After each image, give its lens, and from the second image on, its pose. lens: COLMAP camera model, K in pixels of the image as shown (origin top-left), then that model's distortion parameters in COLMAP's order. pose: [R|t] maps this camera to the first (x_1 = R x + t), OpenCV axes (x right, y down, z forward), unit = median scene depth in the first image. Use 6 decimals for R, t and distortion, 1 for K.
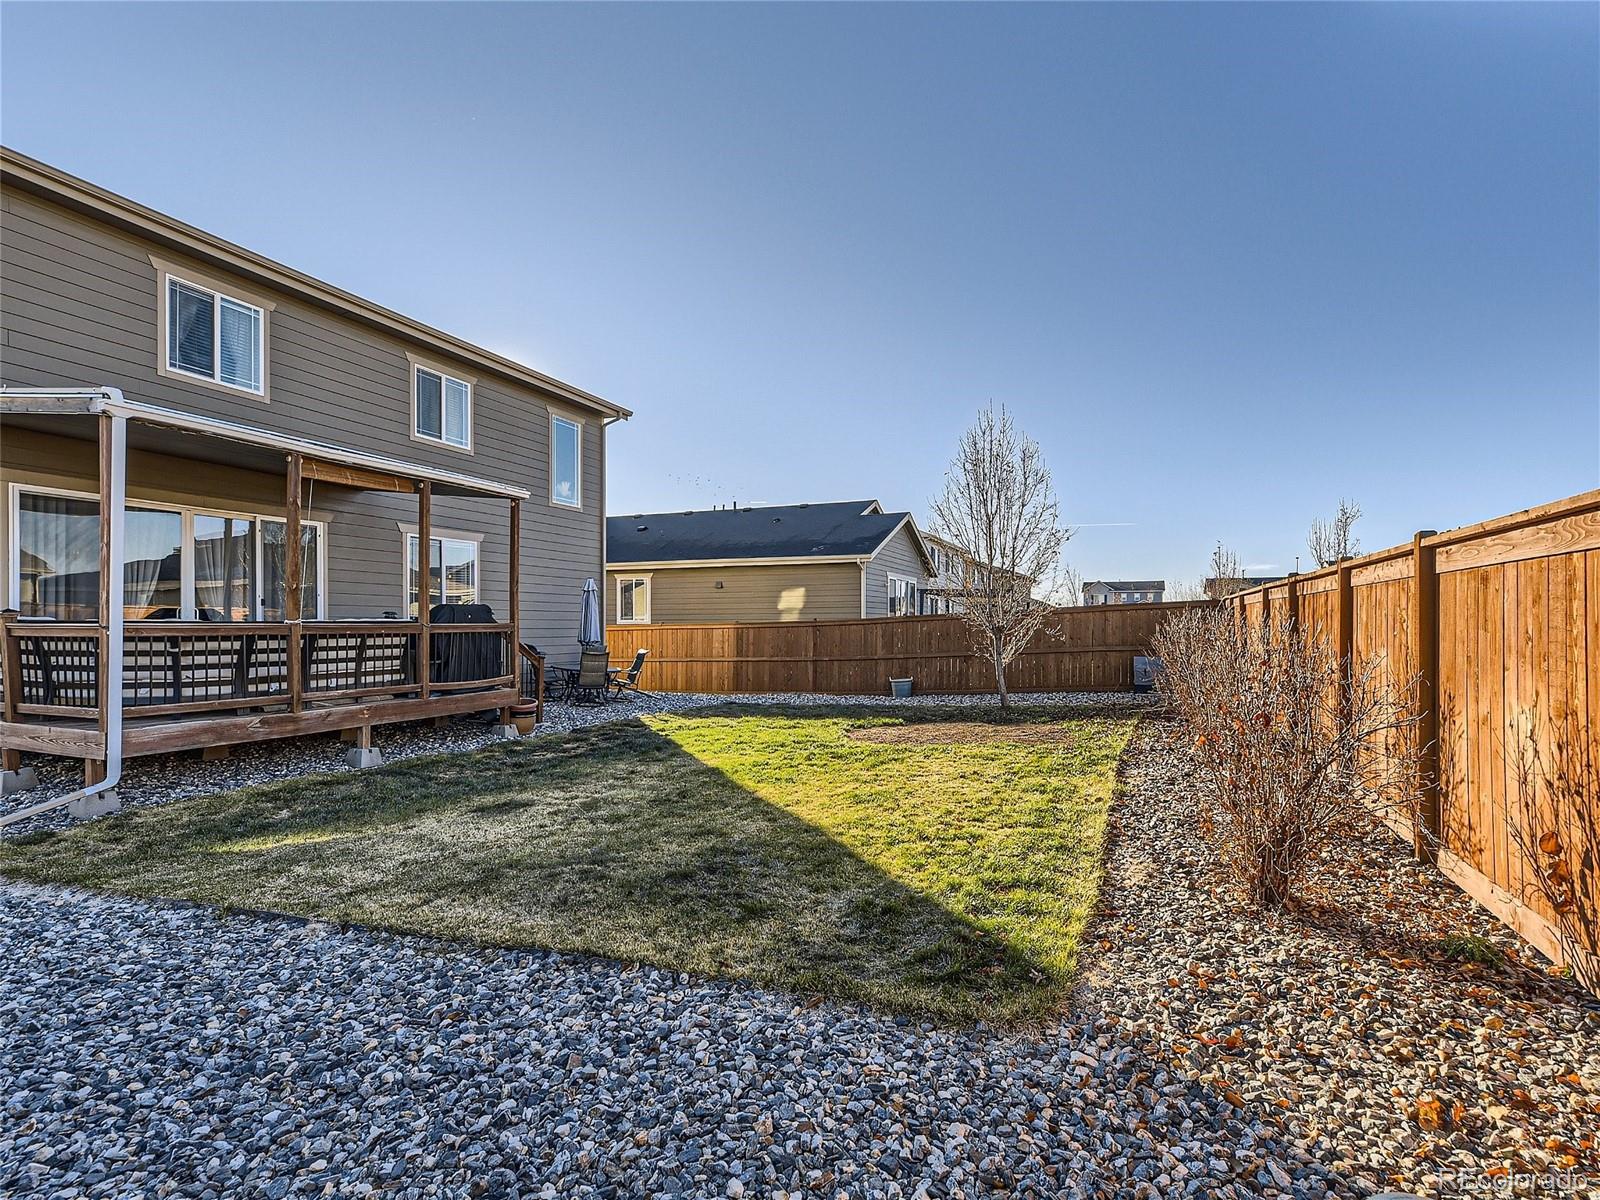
lens RADIAL K [[814.5, 0, 800.9], [0, 814.5, 627.8], [0, 0, 1]] dist [0.006989, 0.000458]
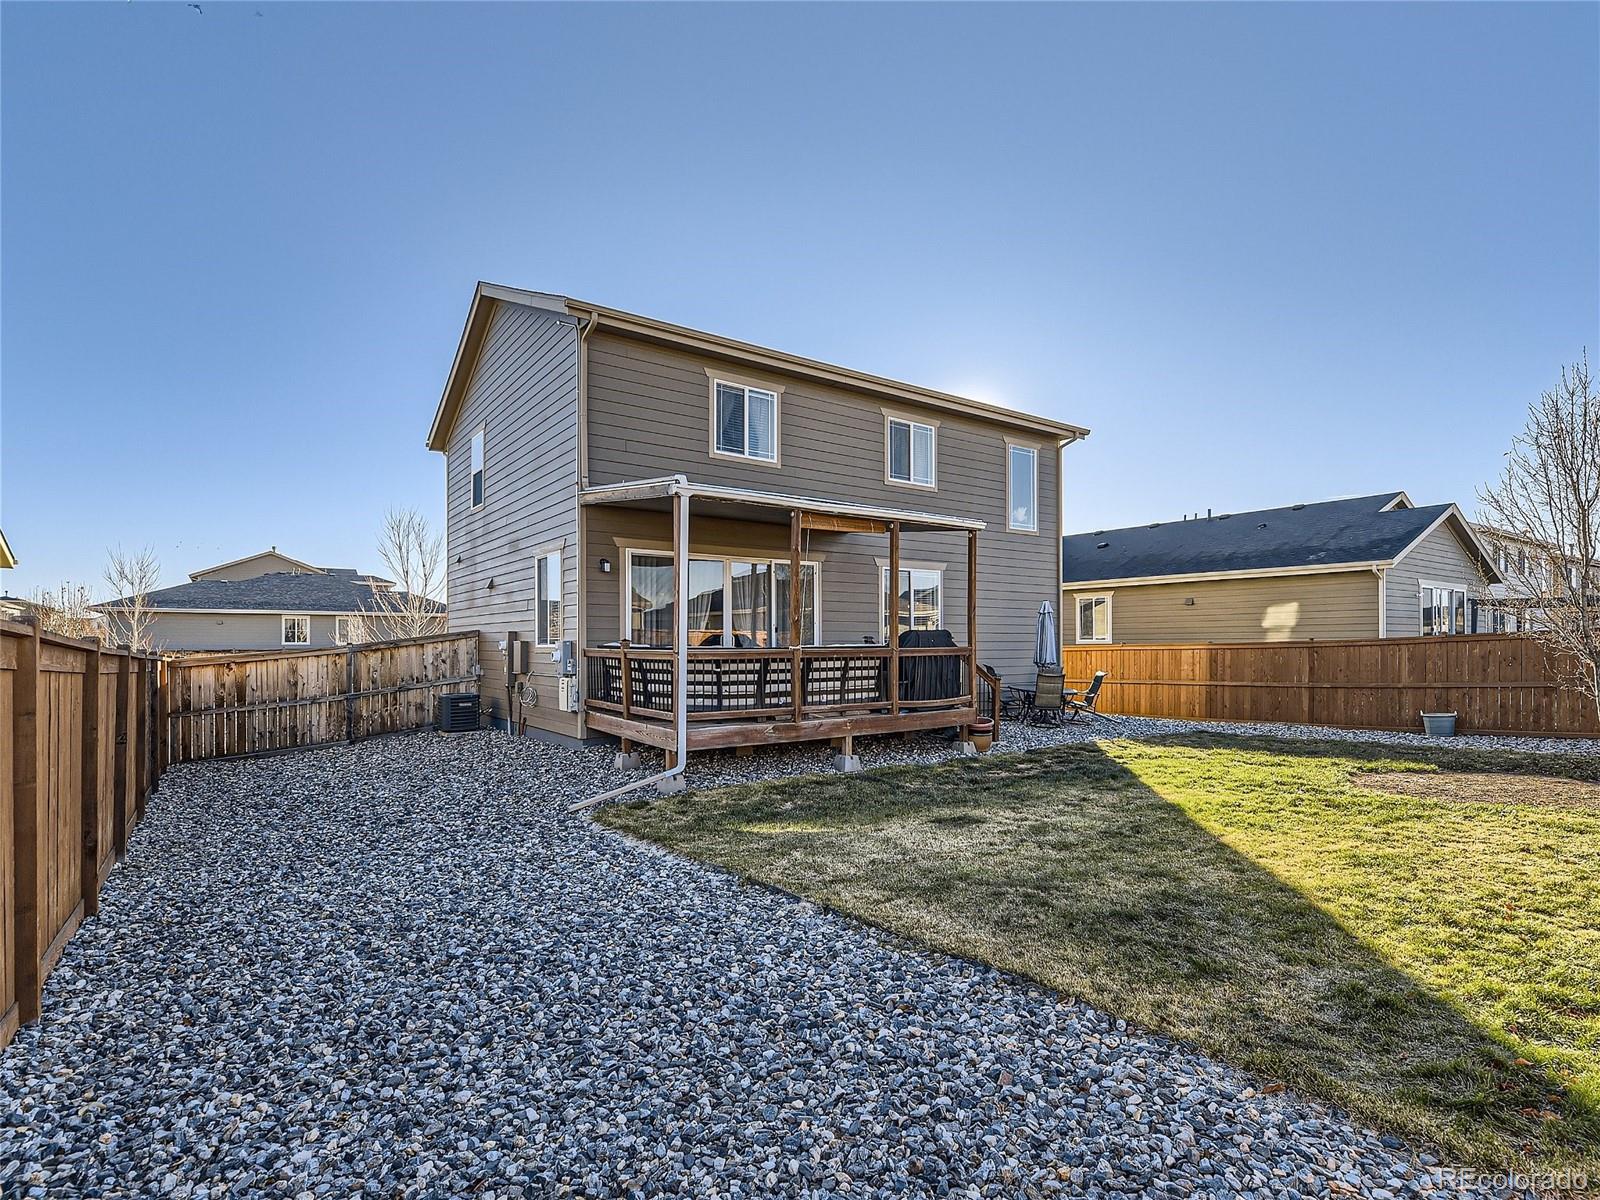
lens RADIAL K [[801.8, 0, 805.0], [0, 801.8, 639.4], [0, 0, 1]] dist [0.006049, 0.000735]
pose [[0.851703, -0.004220, -0.524009, 0.023923], [0.000447, 0.999973, -0.007325, -0.015338], [0.524025, 0.006005, 0.851681, -0.014110]]
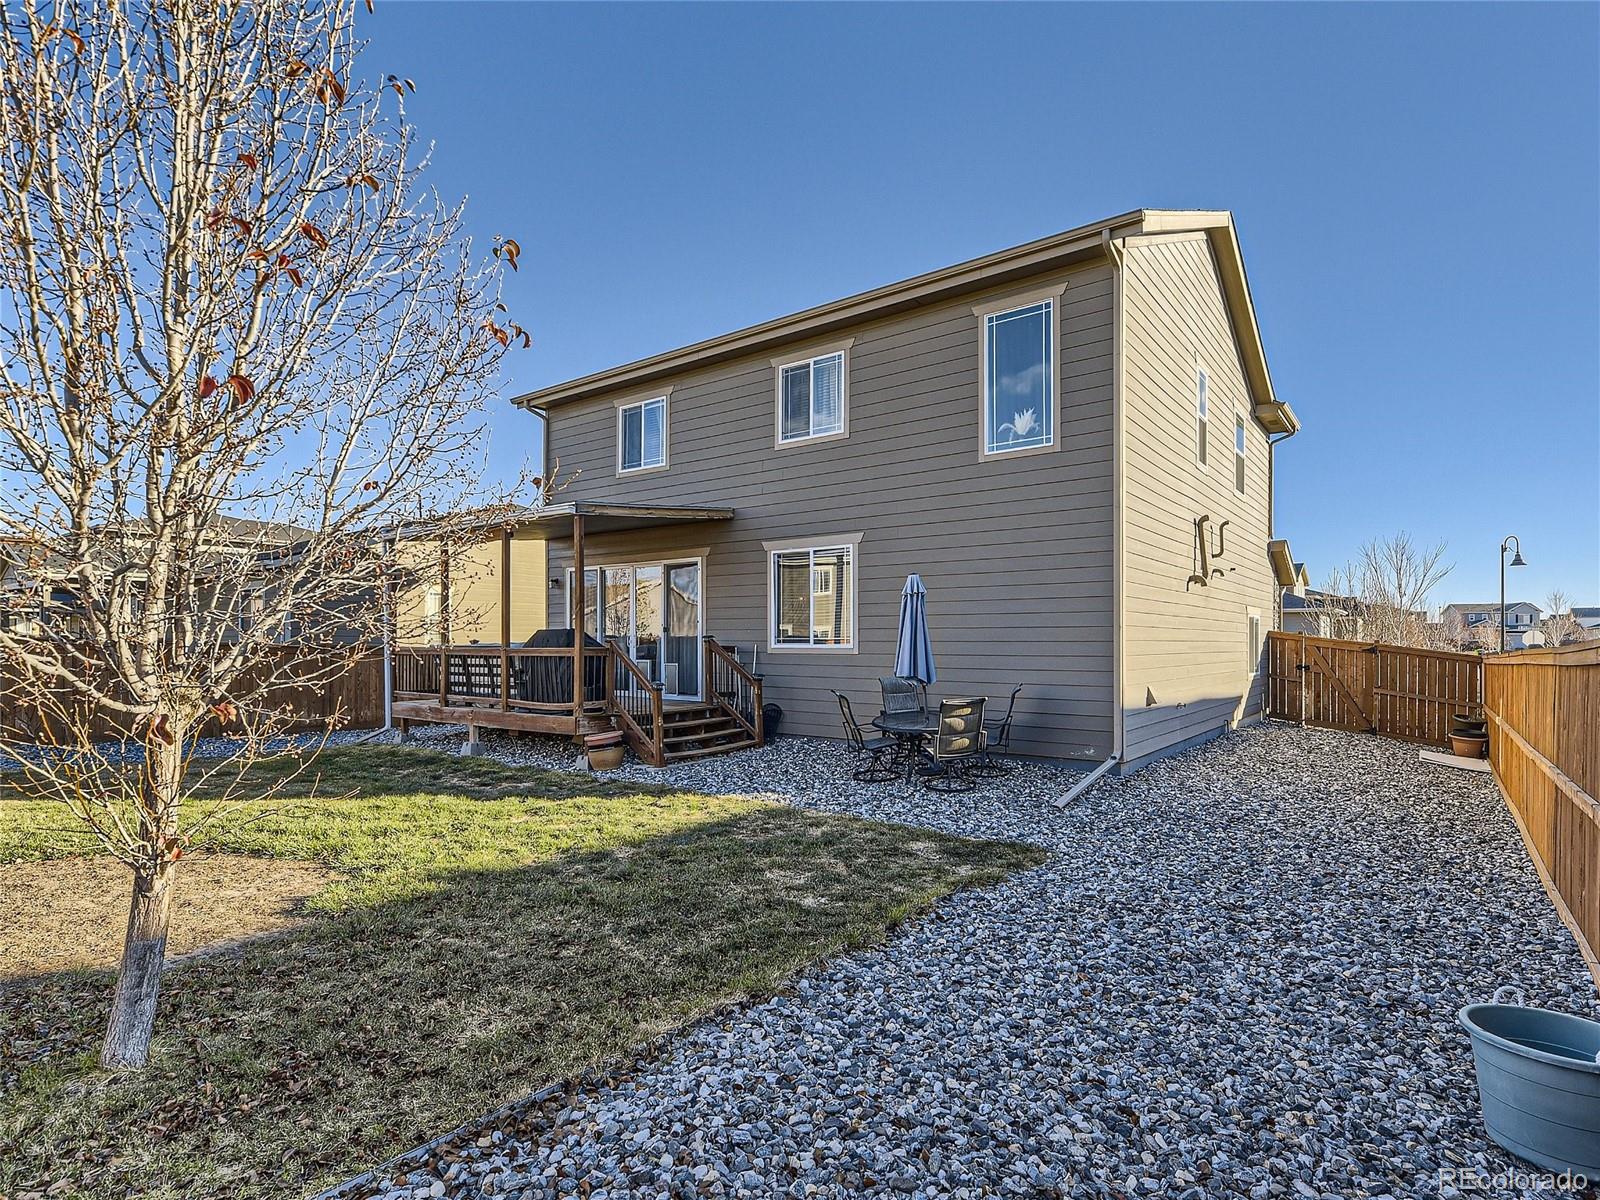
lens RADIAL K [[1044.8, 0, 800.0], [0, 1044.8, 600.0], [0, 0, 1]] dist [0.002576, 0.000342]
pose [[-0.341892, -0.042042, -0.938798, 1.453751], [-0.006041, 0.999076, -0.042541, -0.022783], [0.939720, -0.008873, -0.341830, 3.350856]]
